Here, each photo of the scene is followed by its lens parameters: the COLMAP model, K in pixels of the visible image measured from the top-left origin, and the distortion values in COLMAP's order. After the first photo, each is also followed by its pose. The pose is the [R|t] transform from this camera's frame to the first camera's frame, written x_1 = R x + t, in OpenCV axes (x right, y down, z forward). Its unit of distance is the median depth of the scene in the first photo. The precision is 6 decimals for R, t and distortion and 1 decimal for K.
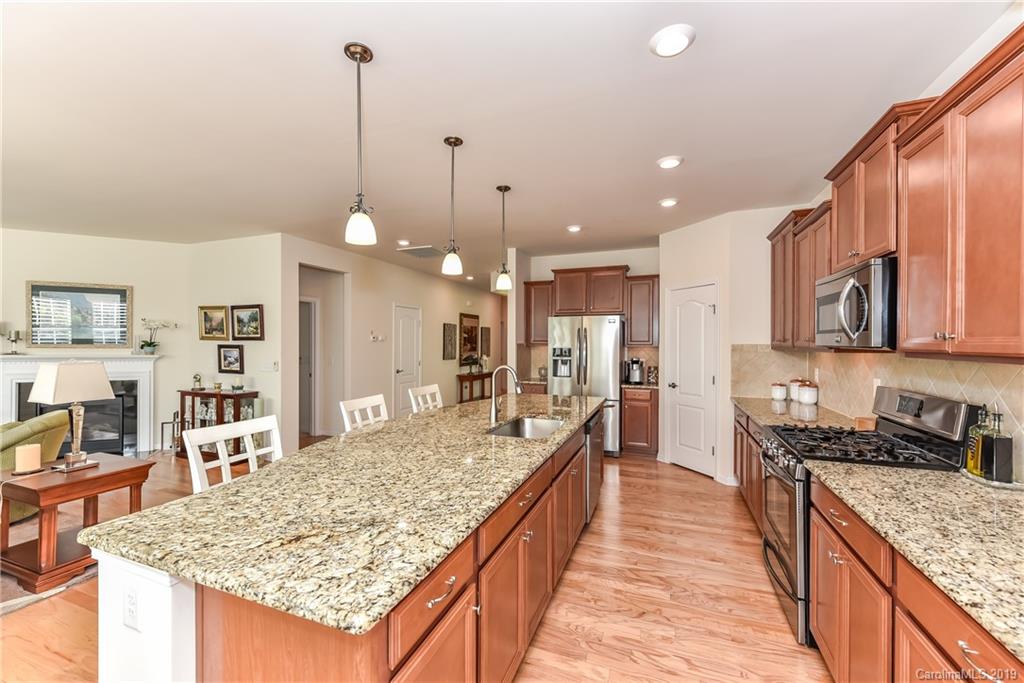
lens RADIAL K [[403.1, 0, 507.8], [0, 403.1, 341.7], [0, 0, 1]] dist [0.003438, -0.000491]
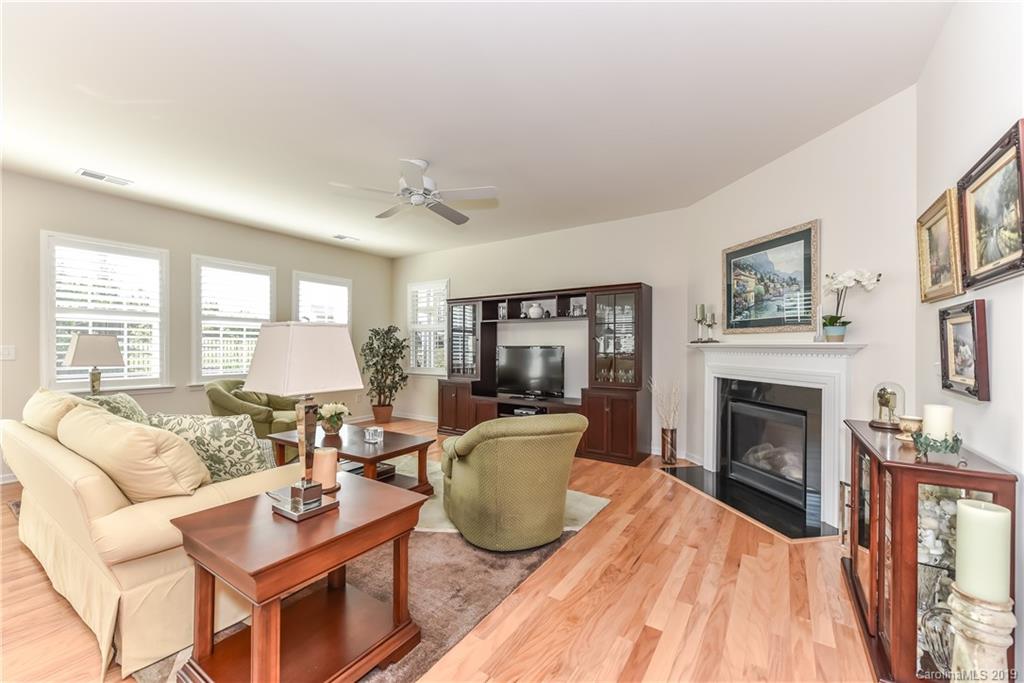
lens RADIAL K [[403.1, 0, 512.6], [0, 403.1, 347.8], [0, 0, 1]] dist [0.003438, -0.000491]
pose [[-0.217273, -0.000705, -0.976111, -0.298256], [0.000573, 0.999999, -0.000850, 0.041979], [0.976111, -0.000745, -0.217273, 0.731343]]
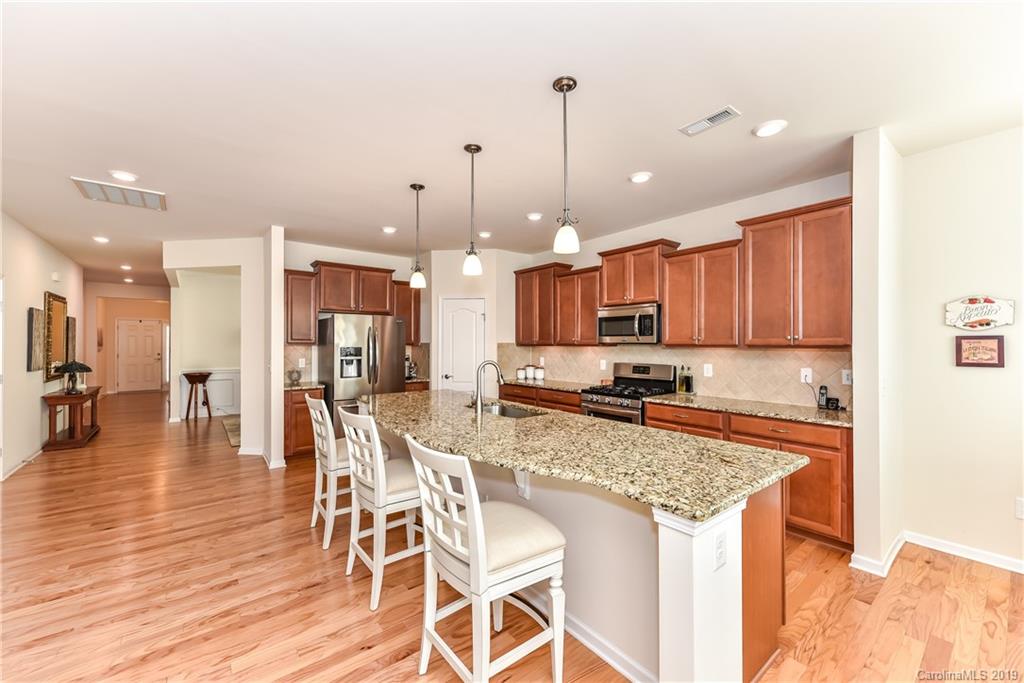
lens RADIAL K [[403.1, 0, 507.3], [0, 403.1, 337.3], [0, 0, 1]] dist [0.003438, -0.000491]
pose [[0.513102, 0.010382, 0.858265, -0.504885], [-0.001319, 0.999935, -0.011307, 0.002798], [-0.858327, 0.004670, 0.513082, 0.197853]]
